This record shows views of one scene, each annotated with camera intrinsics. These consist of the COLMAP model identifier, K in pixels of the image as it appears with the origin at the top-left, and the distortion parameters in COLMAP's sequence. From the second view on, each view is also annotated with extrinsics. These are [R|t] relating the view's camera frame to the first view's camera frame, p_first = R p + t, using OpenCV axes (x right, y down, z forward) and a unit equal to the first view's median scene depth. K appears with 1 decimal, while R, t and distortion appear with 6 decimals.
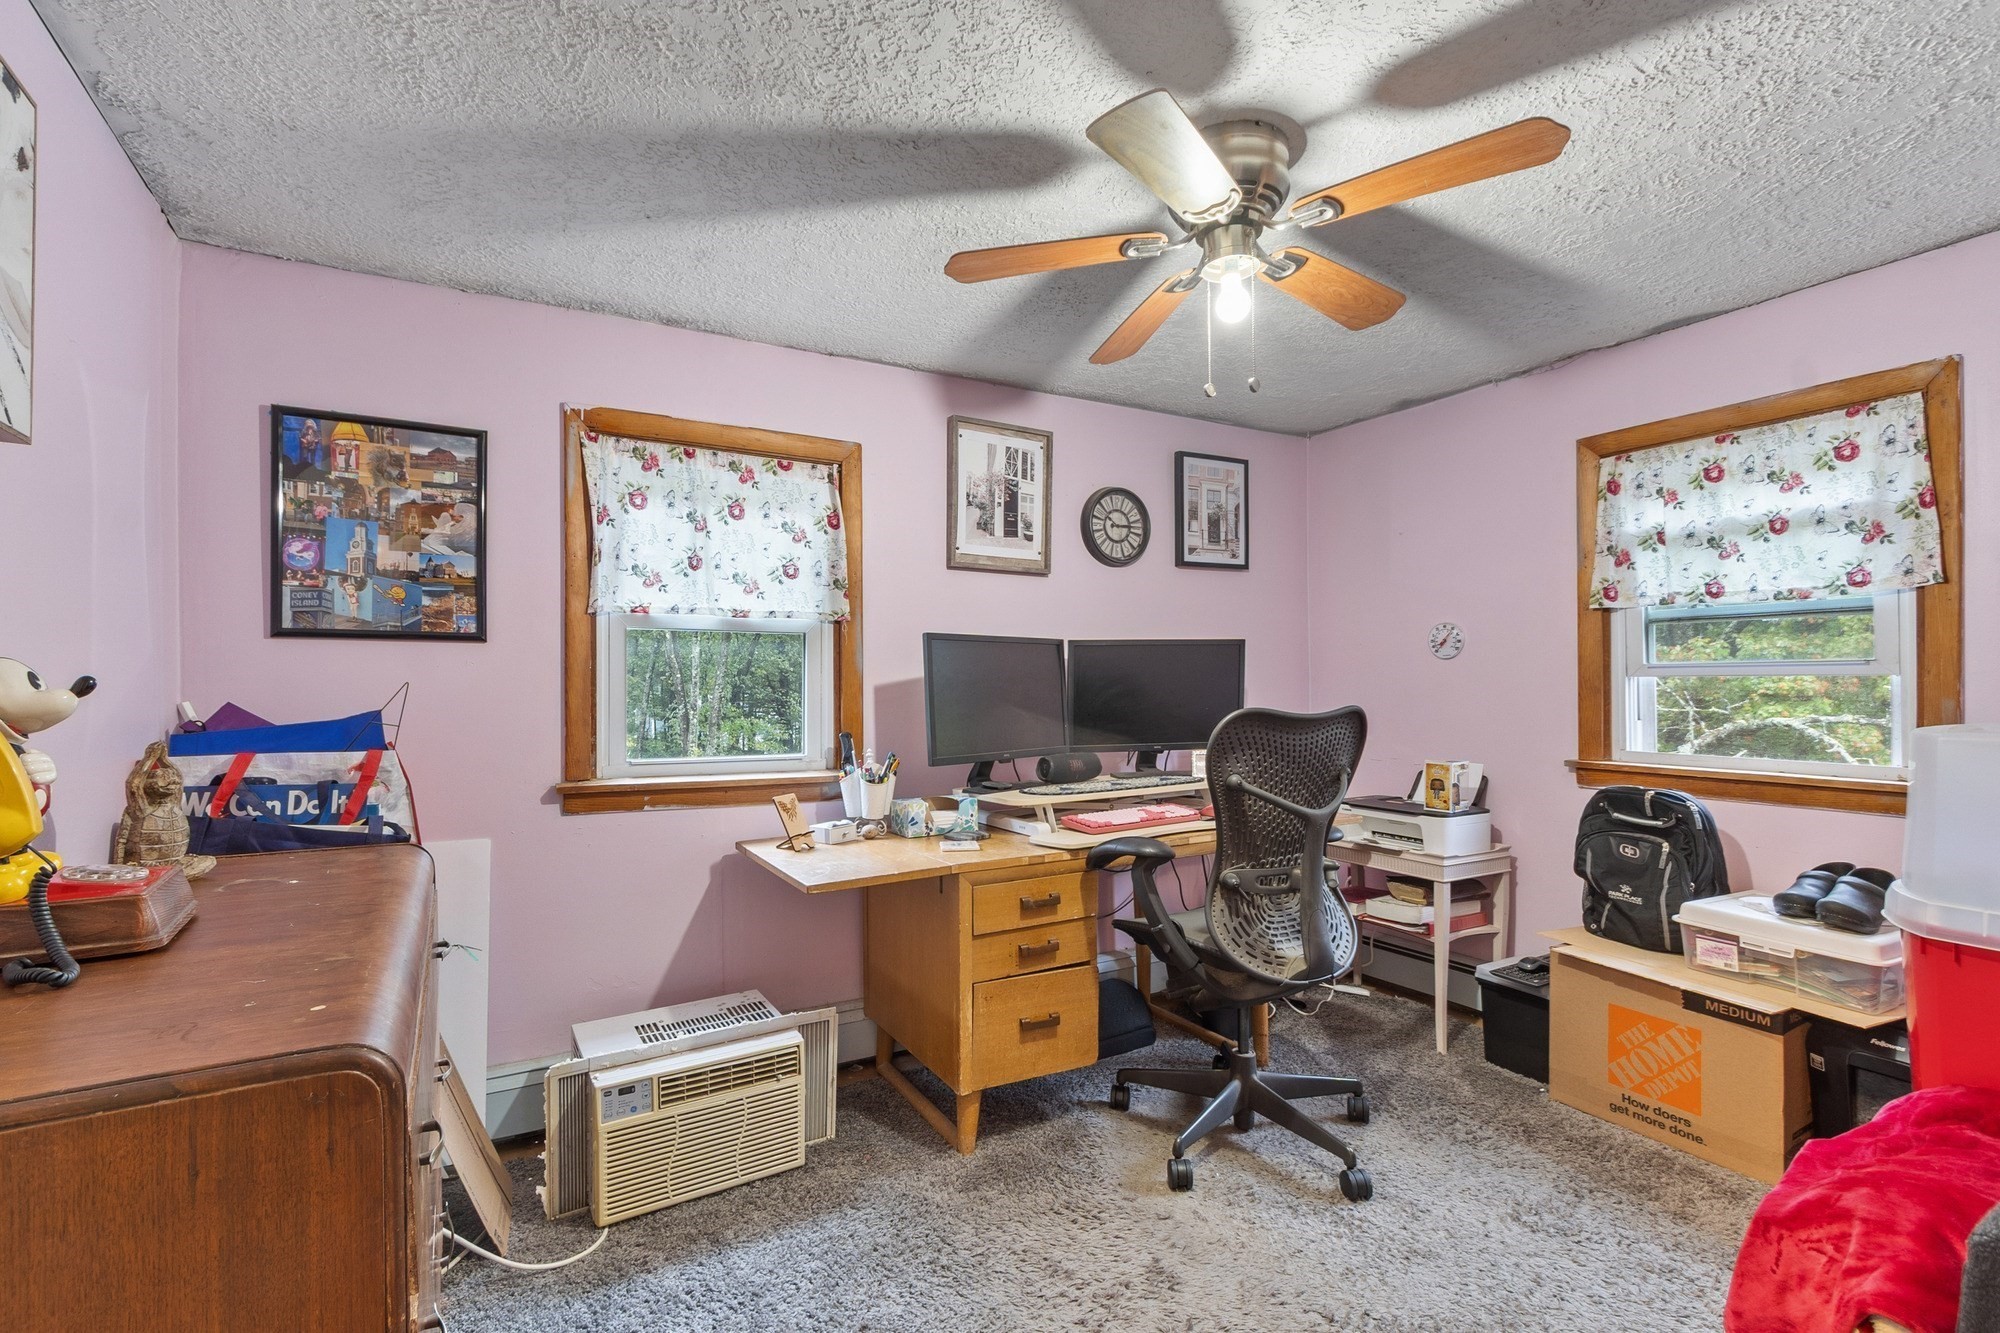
lens RADIAL K [[870.6, 0, 979.4], [0, 870.6, 690.8], [0, 0, 1]] dist [0.003412, -0.000195]
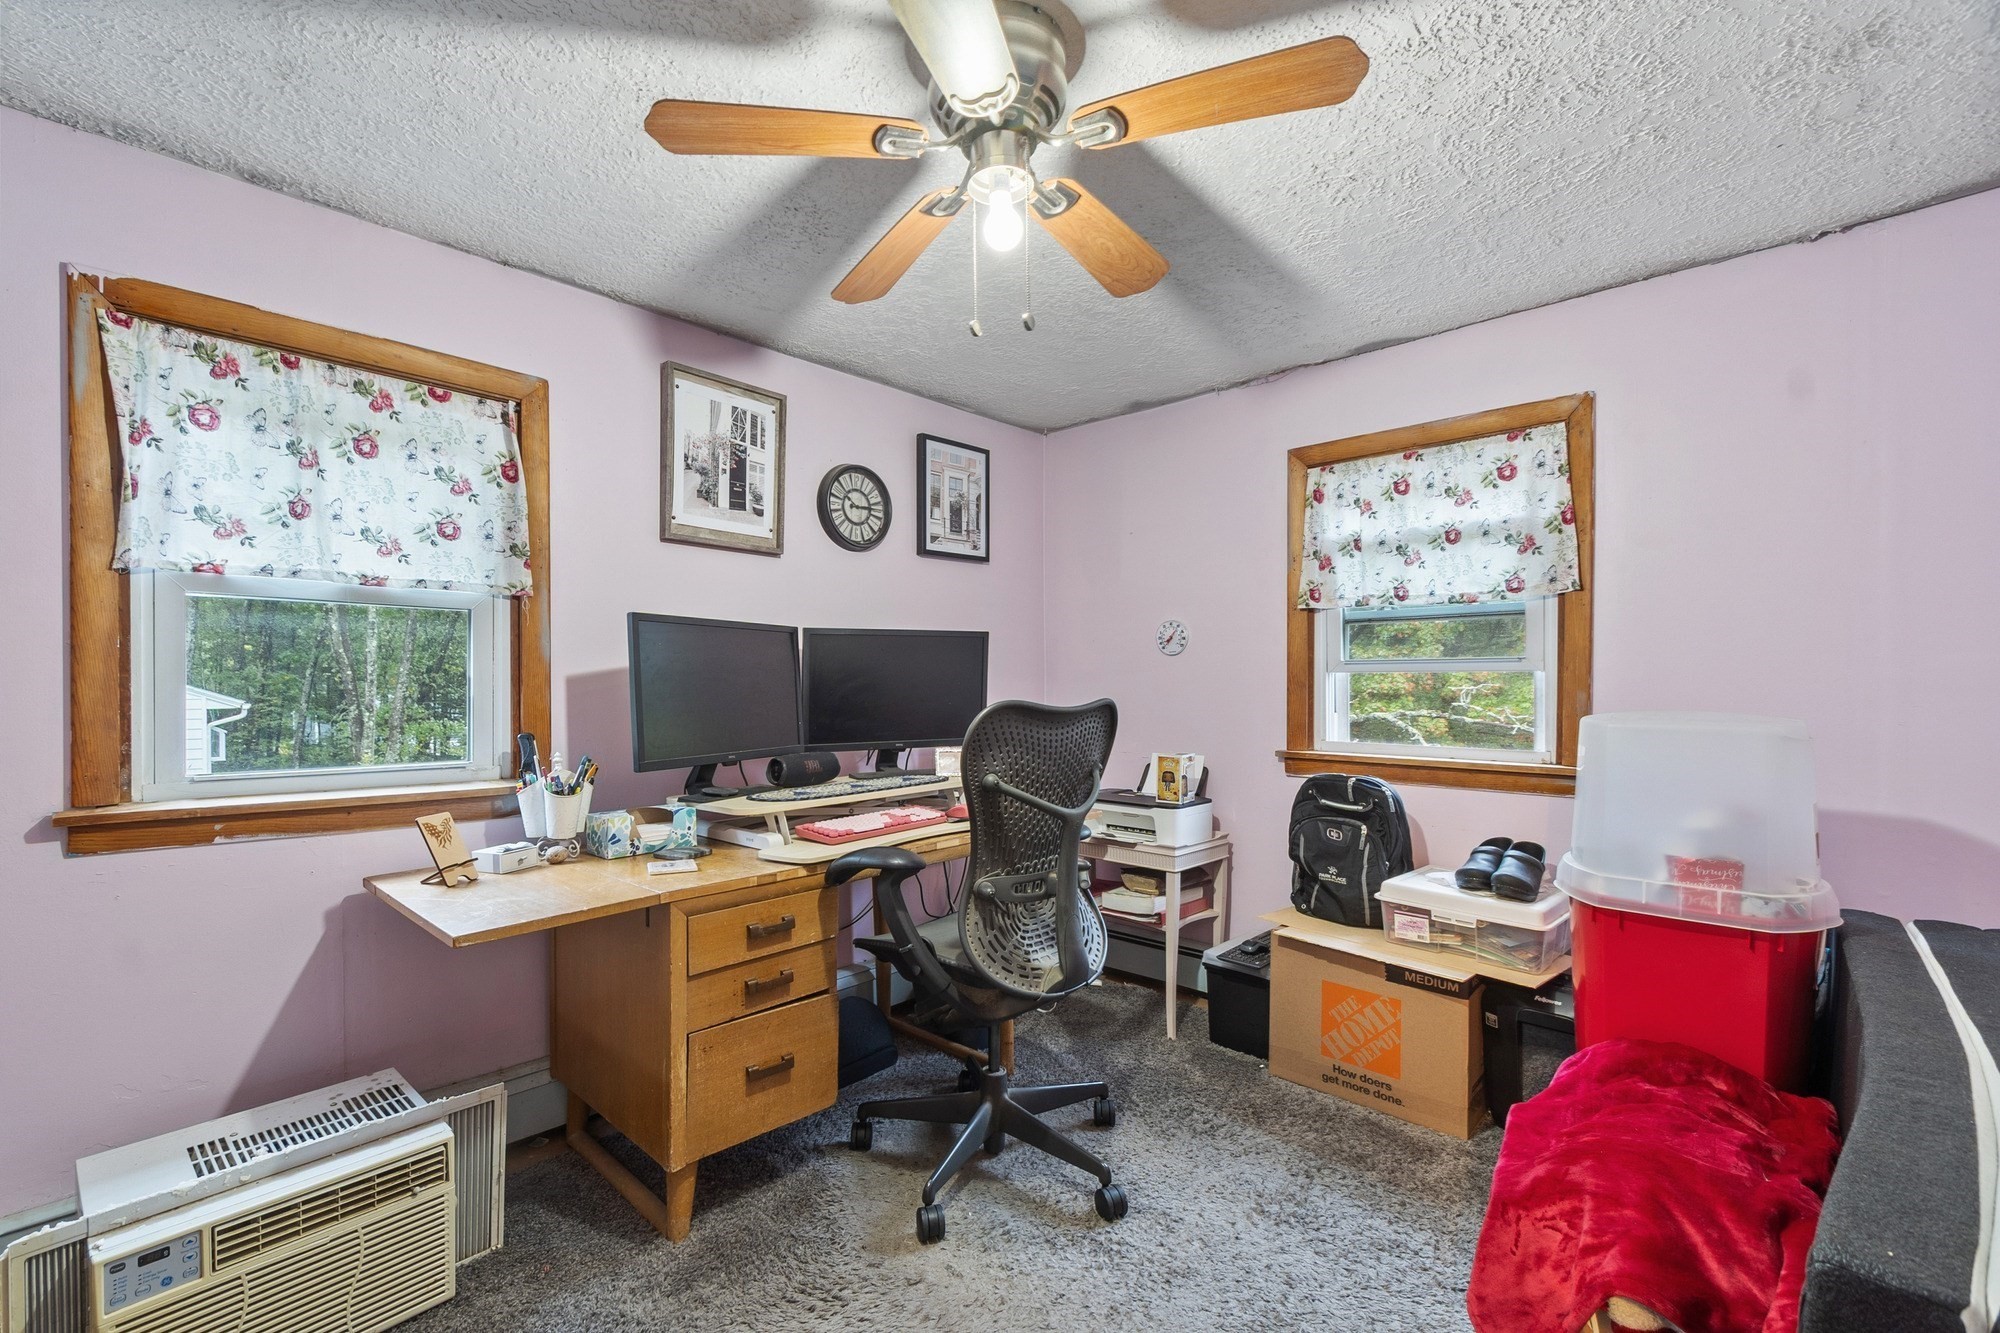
lens RADIAL K [[870.6, 0, 979.4], [0, 870.6, 690.8], [0, 0, 1]] dist [0.003412, -0.000195]
pose [[0.953836, 0.002163, 0.300321, 0.007585], [-0.002762, 0.999995, 0.001570, 0.007218], [-0.300316, -0.002327, 0.953837, 0.121274]]
